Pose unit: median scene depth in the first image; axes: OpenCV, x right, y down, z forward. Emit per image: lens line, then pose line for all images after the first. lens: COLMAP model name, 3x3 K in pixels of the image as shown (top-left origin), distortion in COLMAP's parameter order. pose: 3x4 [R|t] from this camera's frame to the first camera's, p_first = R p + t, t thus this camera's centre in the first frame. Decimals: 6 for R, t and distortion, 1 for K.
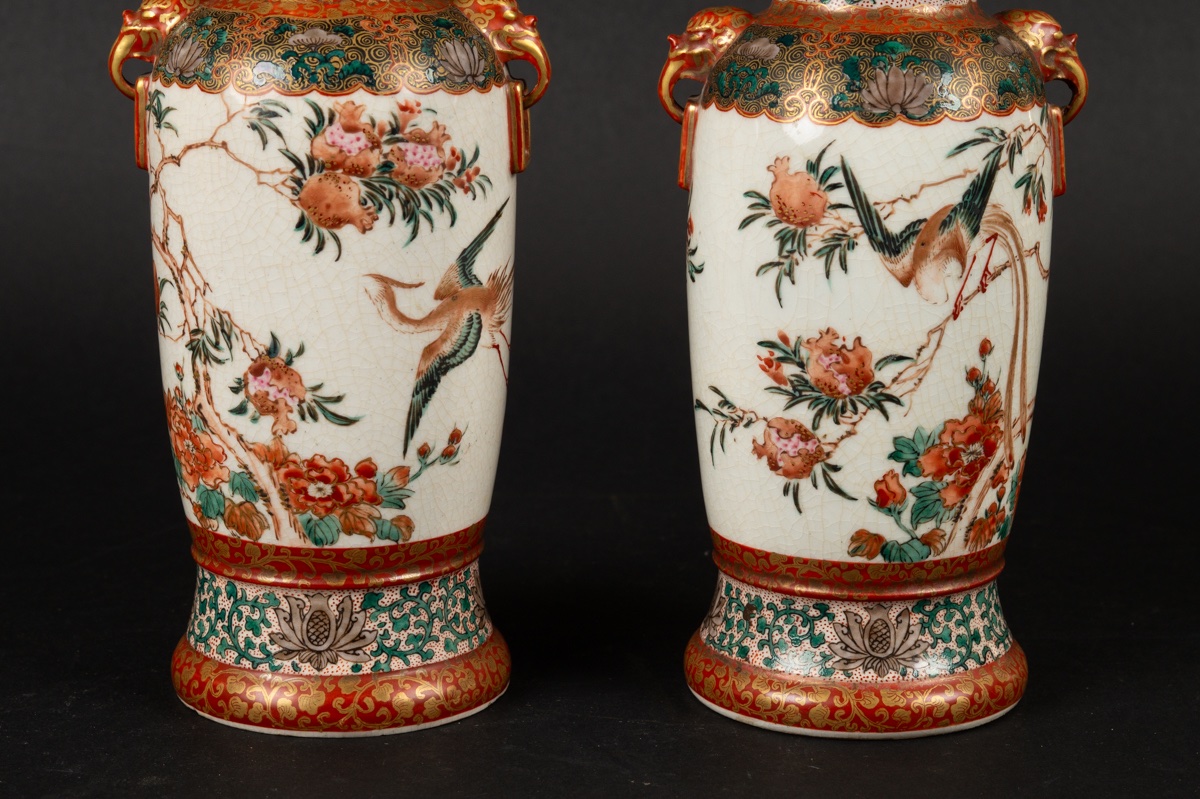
lens RADIAL K [[3283.4, 0, 634.0], [0, 3283.4, 429.0], [0, 0, 1]] dist [0.058968, 0.000000]
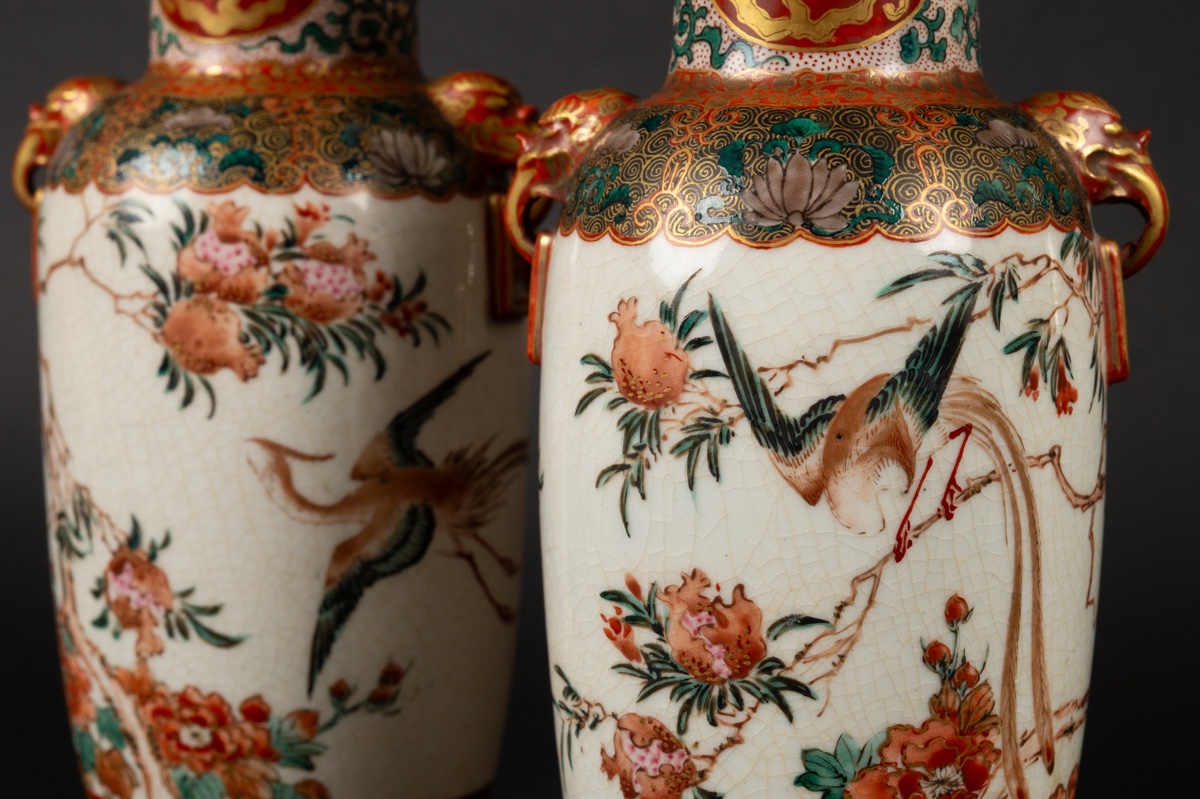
lens RADIAL K [[3283.4, 0, 607.7], [0, 3283.4, 391.4], [0, 0, 1]] dist [0.058968, 0.000000]
pose [[0.974065, 0.009366, -0.226073, 0.183811], [-0.040608, 0.990157, -0.133942, 0.020219], [0.222593, 0.139648, 0.964858, 0.384515]]
